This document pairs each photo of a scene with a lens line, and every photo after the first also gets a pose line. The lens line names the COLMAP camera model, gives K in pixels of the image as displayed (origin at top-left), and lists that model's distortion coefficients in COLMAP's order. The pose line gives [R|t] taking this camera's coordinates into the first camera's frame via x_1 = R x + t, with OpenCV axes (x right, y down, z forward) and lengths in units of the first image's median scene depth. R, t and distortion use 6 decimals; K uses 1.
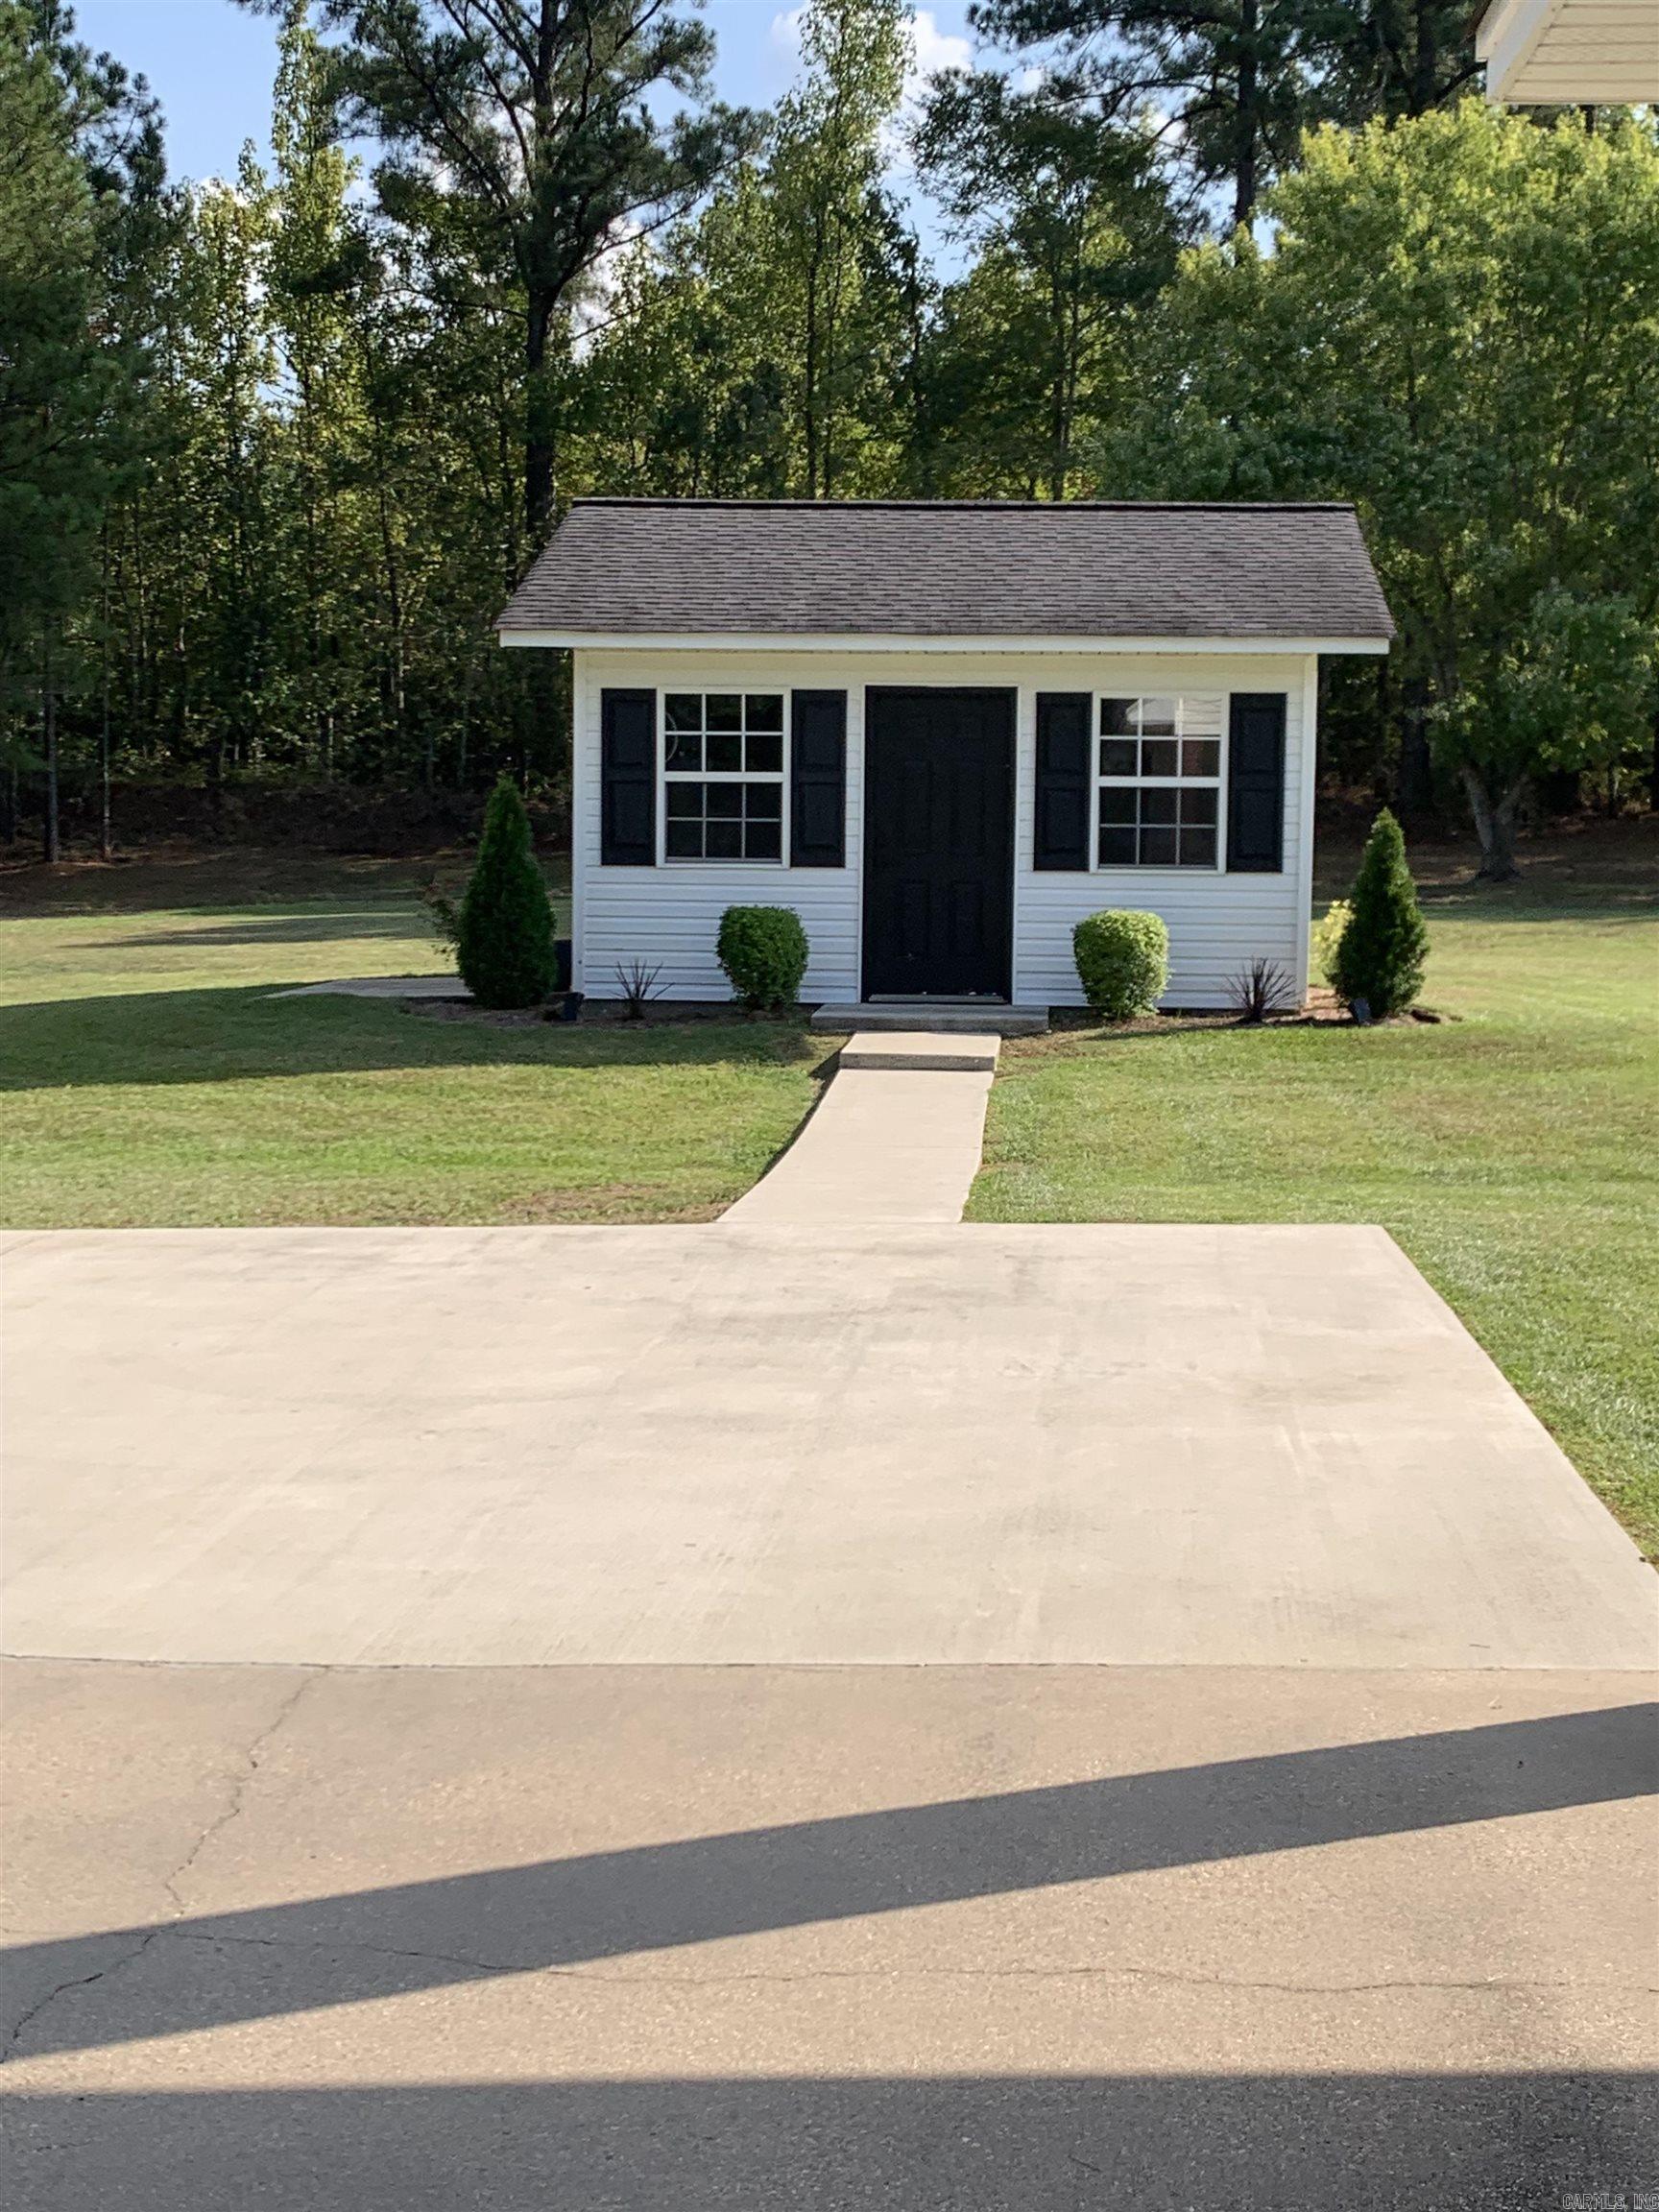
lens RADIAL K [[3159.4, 0, 830.6], [0, 3159.4, 1107.8], [0, 0, 1]] dist [0.018730, 0.000000]
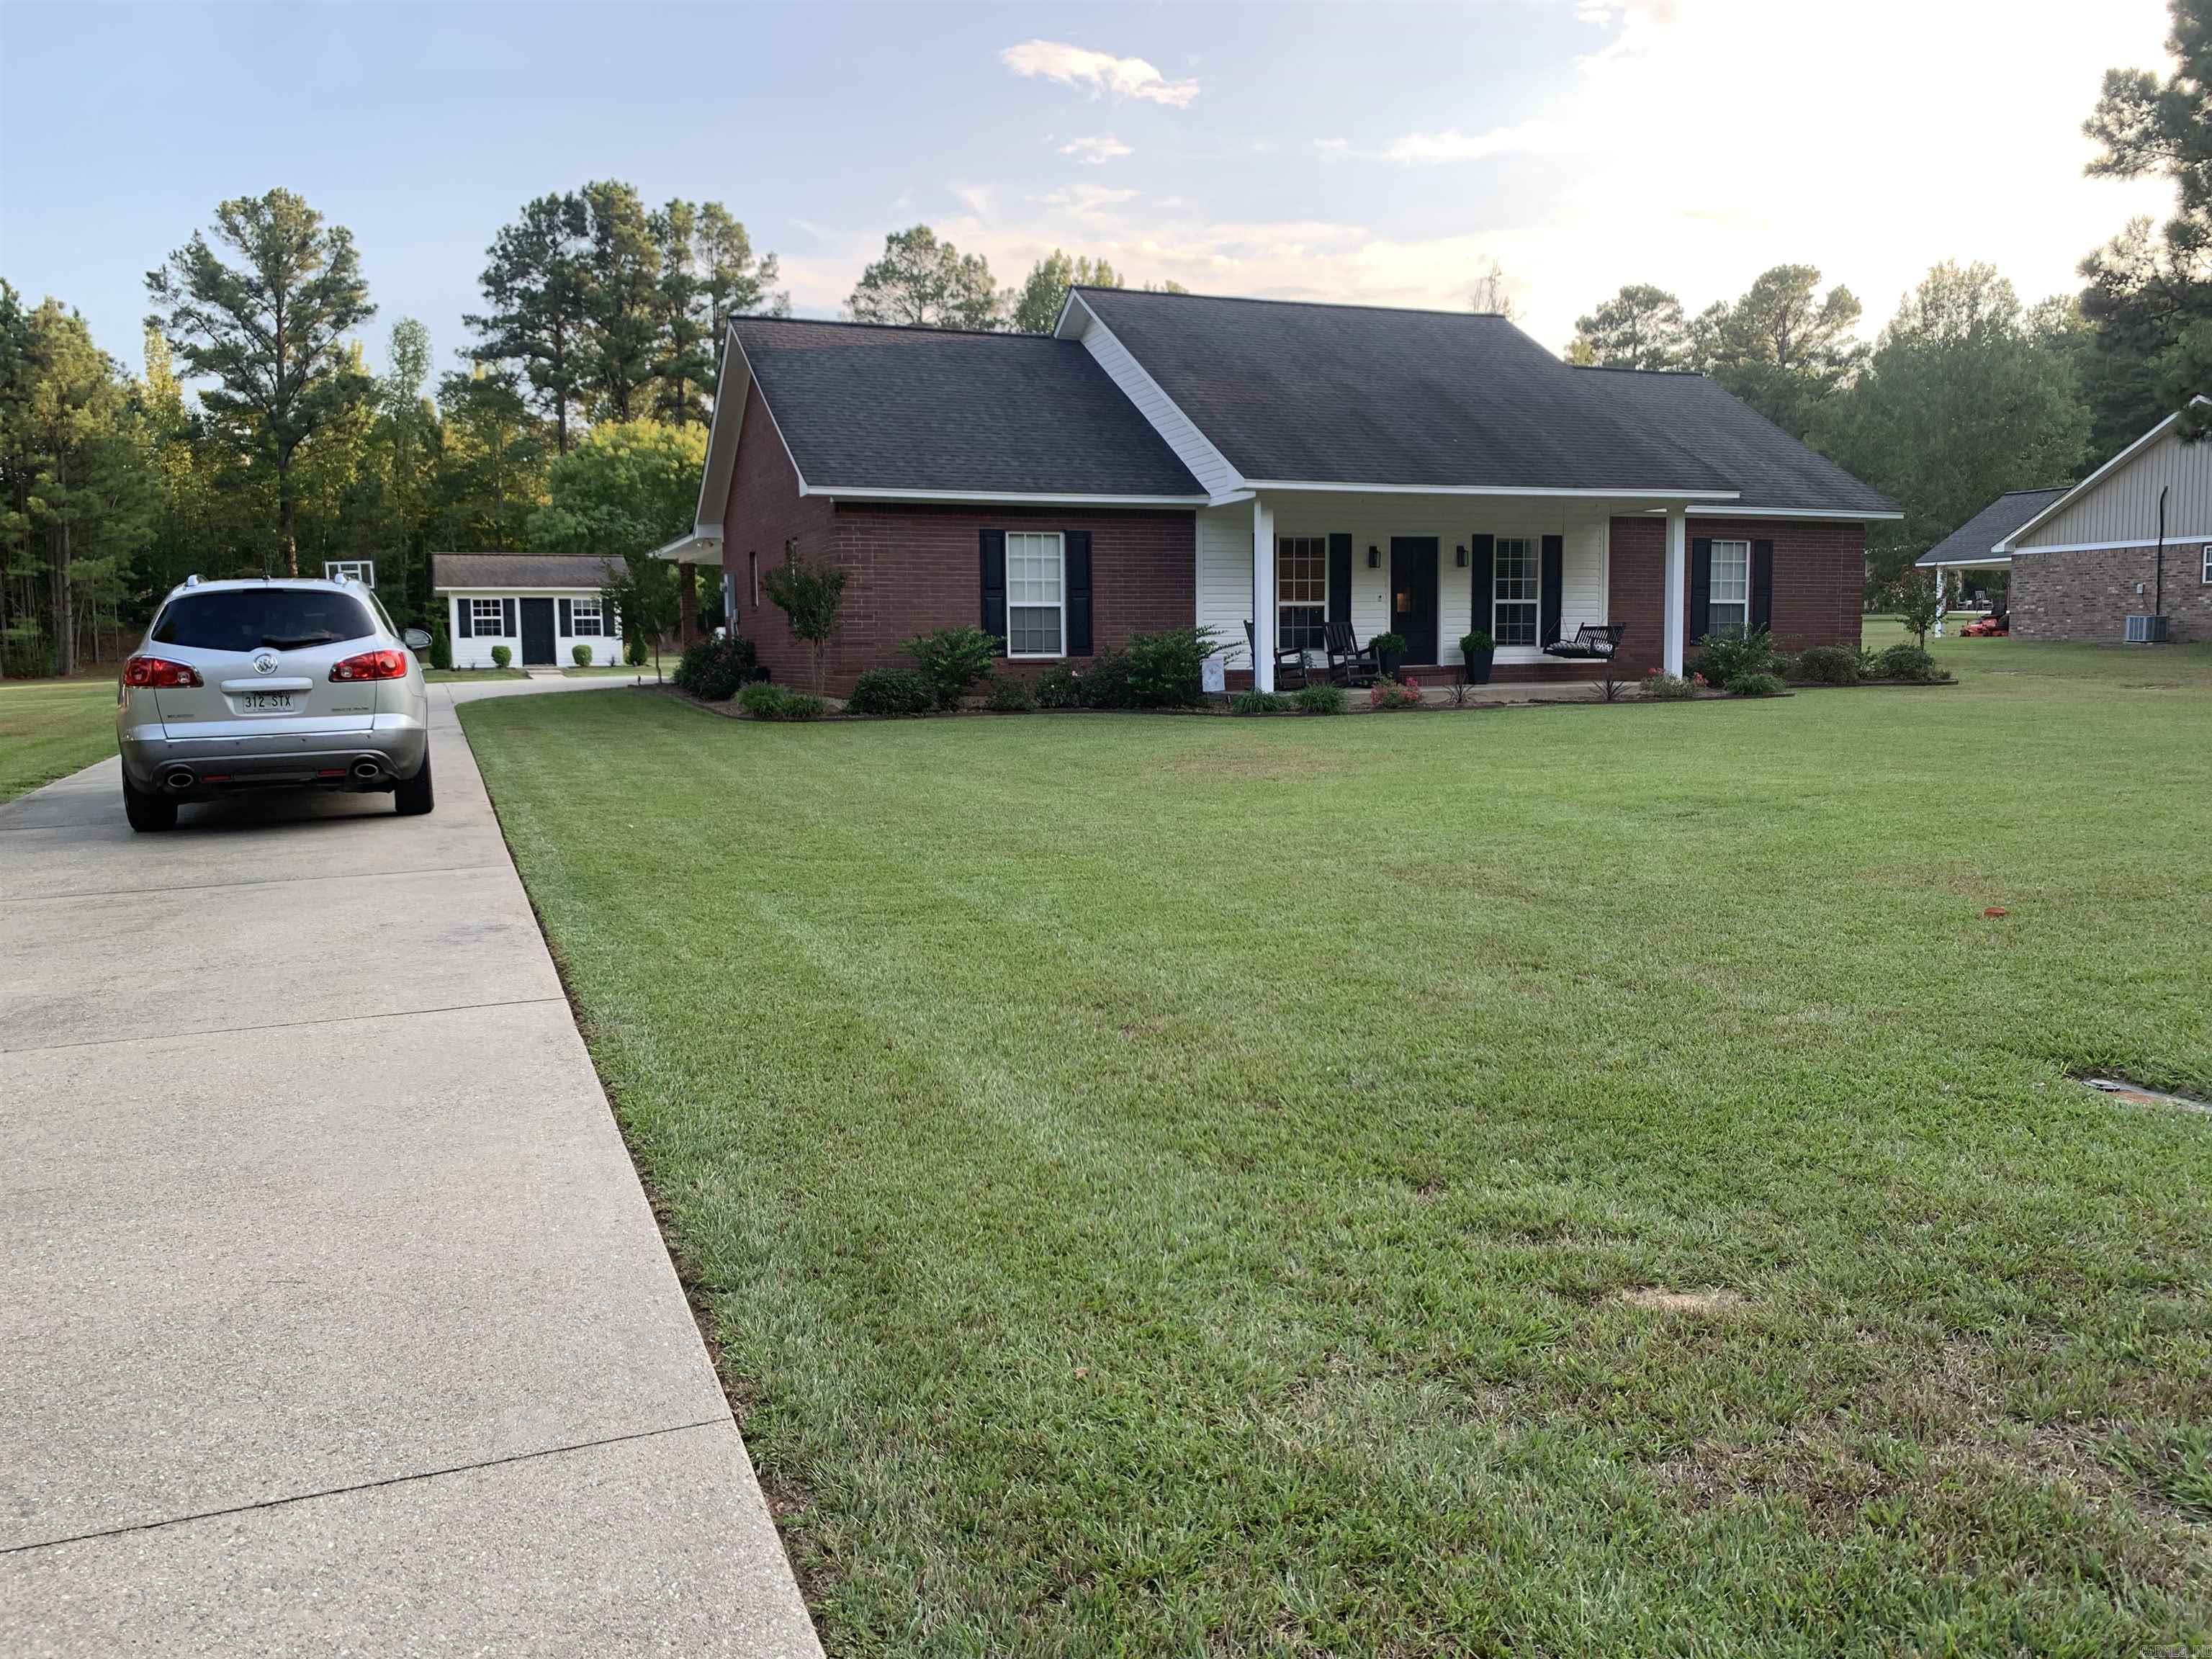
lens RADIAL K [[1693.6, 0, 1109.7], [0, 1693.6, 828.3], [0, 0, 1]] dist [0.005902, -0.001057]
pose [[0.897611, -0.068478, 0.435436, -0.309260], [0.064374, 0.997633, 0.024190, 0.192494], [-0.436062, 0.006318, 0.899894, -1.551159]]
